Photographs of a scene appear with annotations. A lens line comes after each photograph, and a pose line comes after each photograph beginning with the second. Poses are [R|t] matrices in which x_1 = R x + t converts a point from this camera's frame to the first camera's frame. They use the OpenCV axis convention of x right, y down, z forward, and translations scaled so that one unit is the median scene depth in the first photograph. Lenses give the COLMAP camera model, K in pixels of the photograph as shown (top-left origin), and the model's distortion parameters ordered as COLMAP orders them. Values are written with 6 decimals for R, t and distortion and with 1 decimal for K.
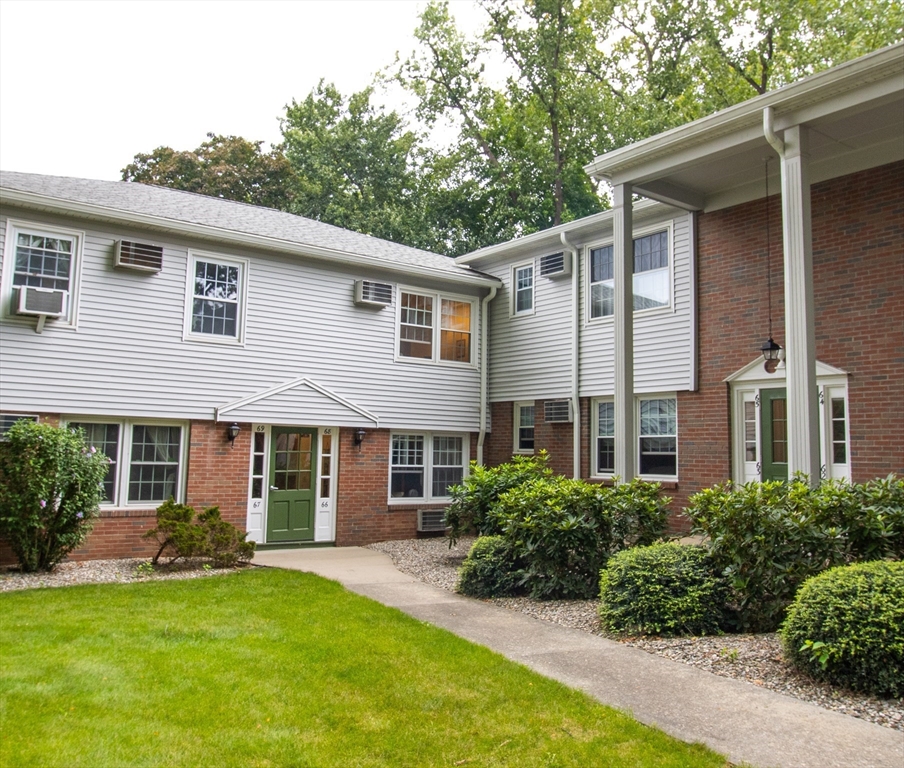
lens RADIAL K [[812.8, 0, 451.1], [0, 812.8, 353.9], [0, 0, 1]] dist [0.016140, -0.005016]
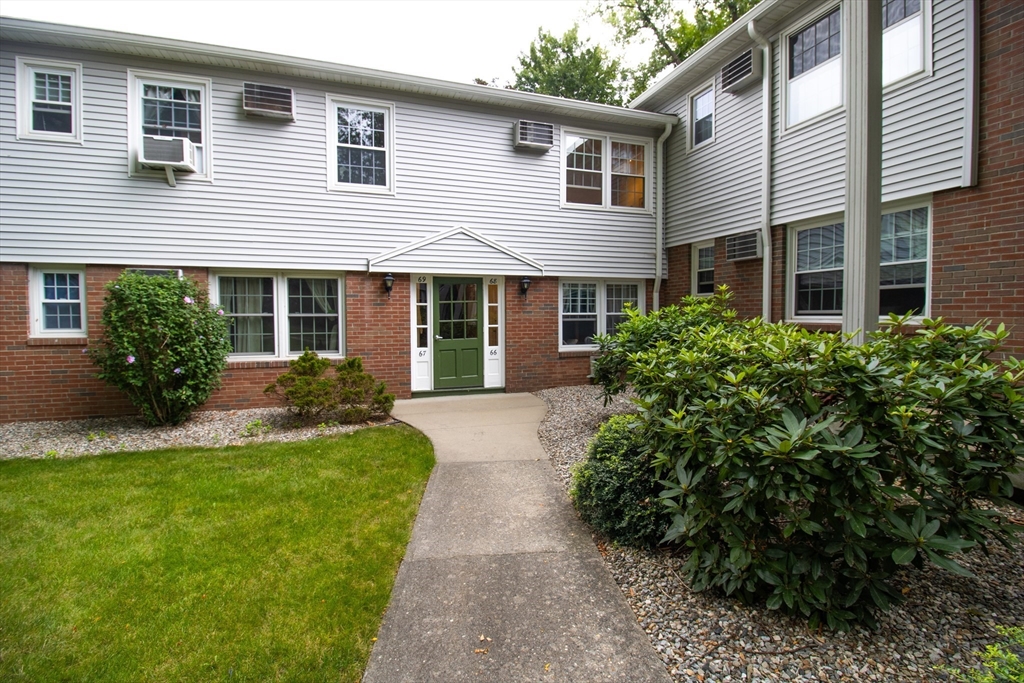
lens RADIAL K [[475.1, 0, 524.2], [0, 475.1, 329.1], [0, 0, 1]] dist [0.001523, -0.011003]
pose [[0.957310, -0.013666, -0.288740, 0.055108], [0.058773, 0.987219, 0.148136, 0.070769], [0.283025, -0.158782, 0.945878, 0.456178]]
